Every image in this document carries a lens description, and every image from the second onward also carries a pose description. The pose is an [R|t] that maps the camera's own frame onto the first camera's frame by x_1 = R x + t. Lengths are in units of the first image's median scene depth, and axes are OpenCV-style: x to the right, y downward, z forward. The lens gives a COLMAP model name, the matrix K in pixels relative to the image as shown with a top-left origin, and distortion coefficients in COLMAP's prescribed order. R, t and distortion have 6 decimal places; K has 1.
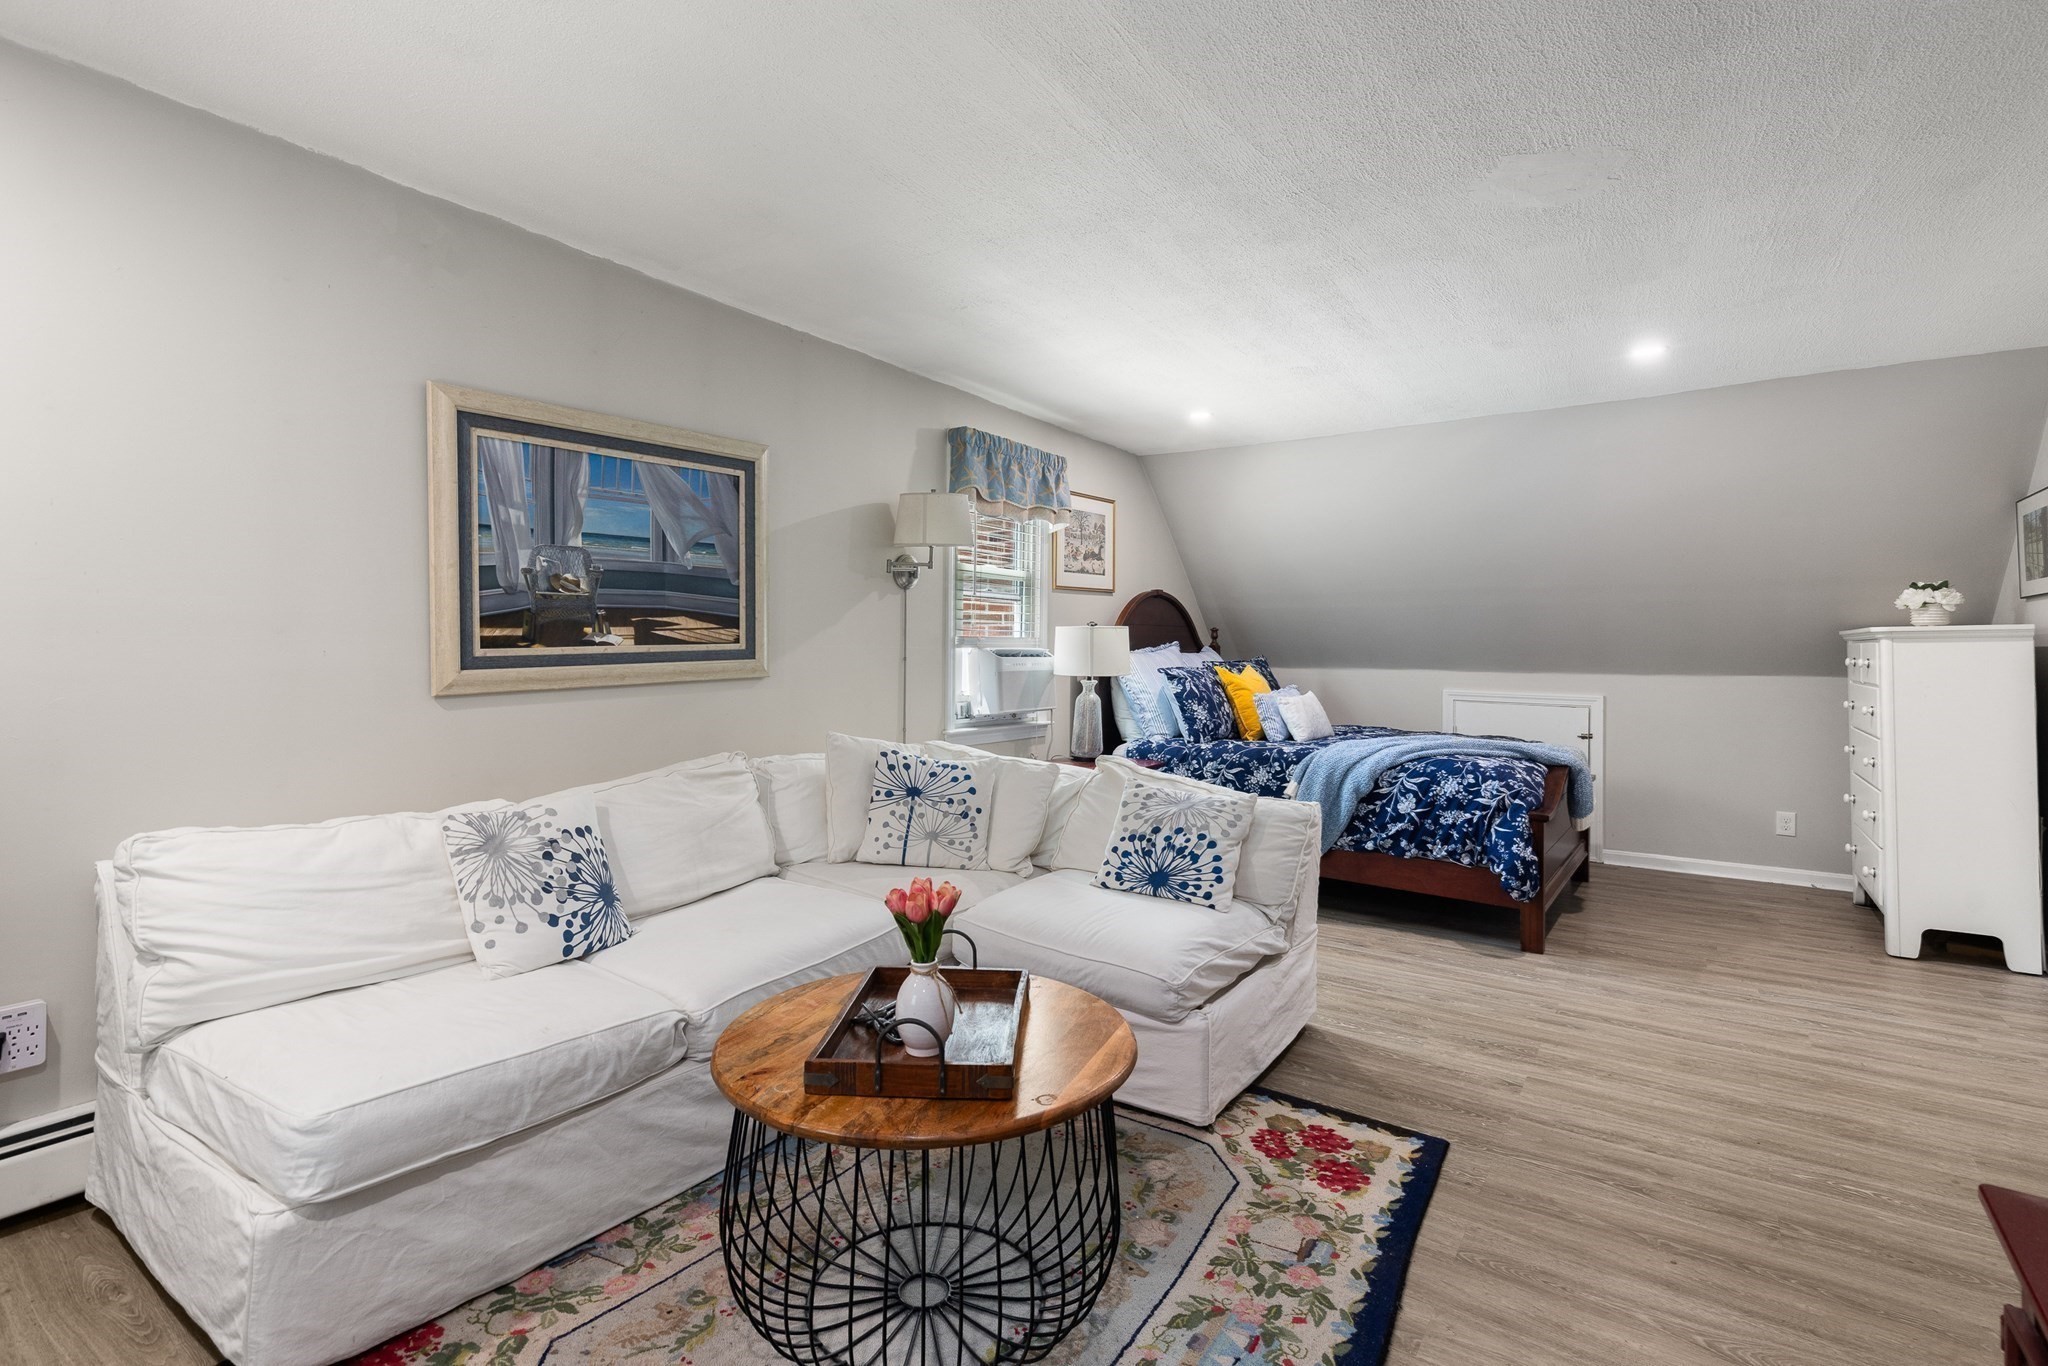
lens RADIAL K [[970.3, 0, 1023.4], [0, 970.3, 641.5], [0, 0, 1]] dist [0.002696, 0.000178]
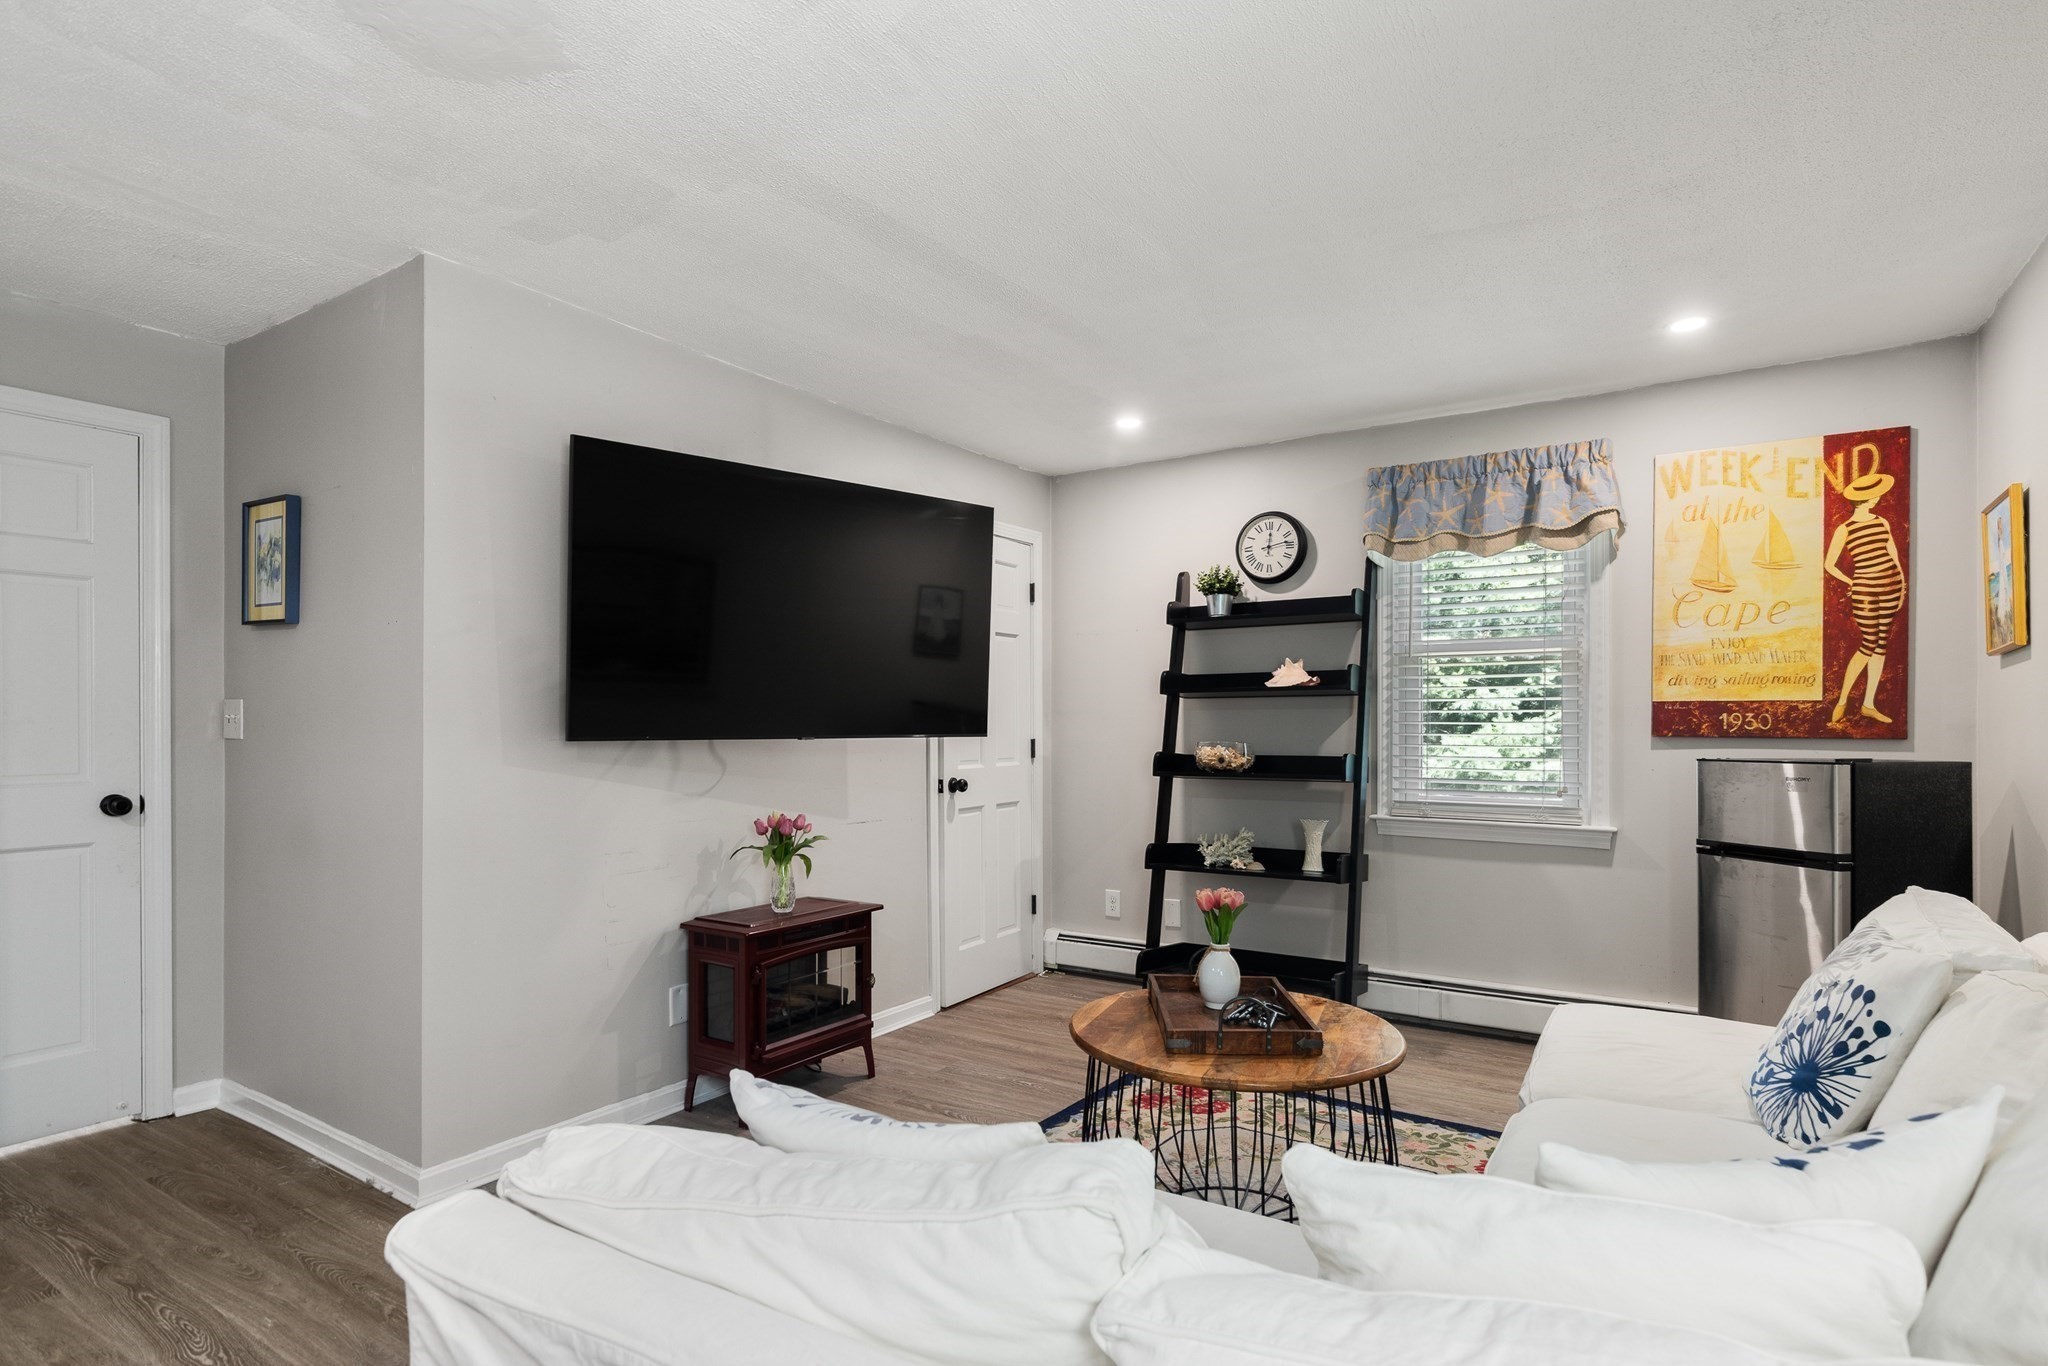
lens RADIAL K [[1032.9, 0, 1023.5], [0, 1032.9, 732.4], [0, 0, 1]] dist [0.000505, -0.000403]
pose [[-0.999415, -0.008682, -0.033068, 0.096228], [-0.008514, 0.999950, -0.005231, 0.012693], [0.033112, -0.004946, -0.999439, 1.024346]]
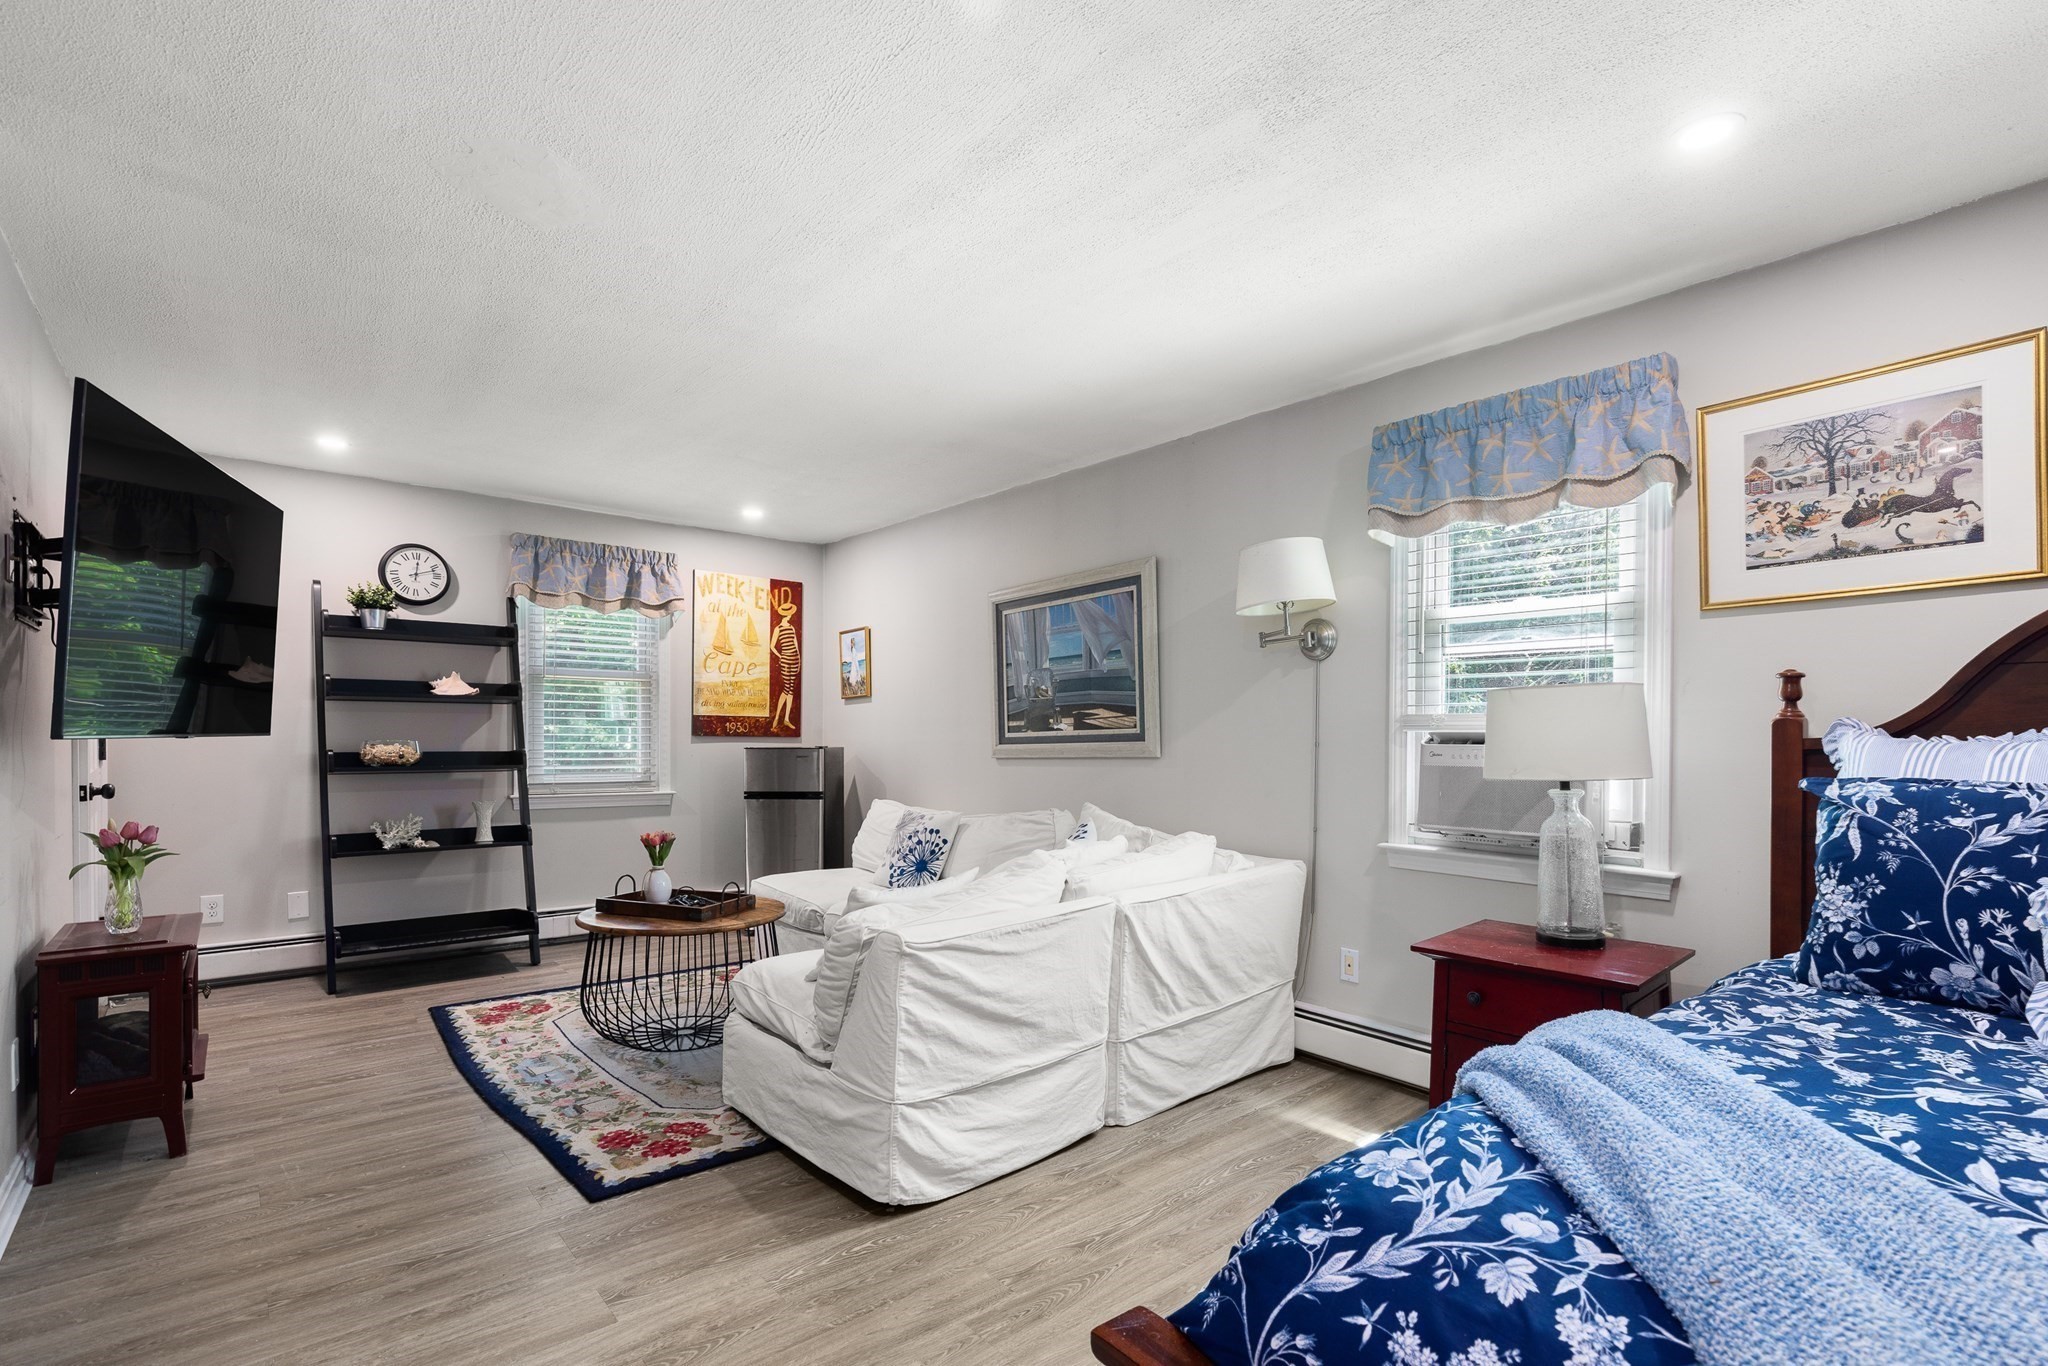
lens RADIAL K [[965.2, 0, 1021.5], [0, 965.2, 740.4], [0, 0, 1]] dist [0.012029, -0.000235]
pose [[-0.270077, -0.003617, -0.962832, 0.754494], [-0.001756, 0.999993, -0.003264, 0.017768], [0.962837, 0.000810, -0.270082, 0.991938]]
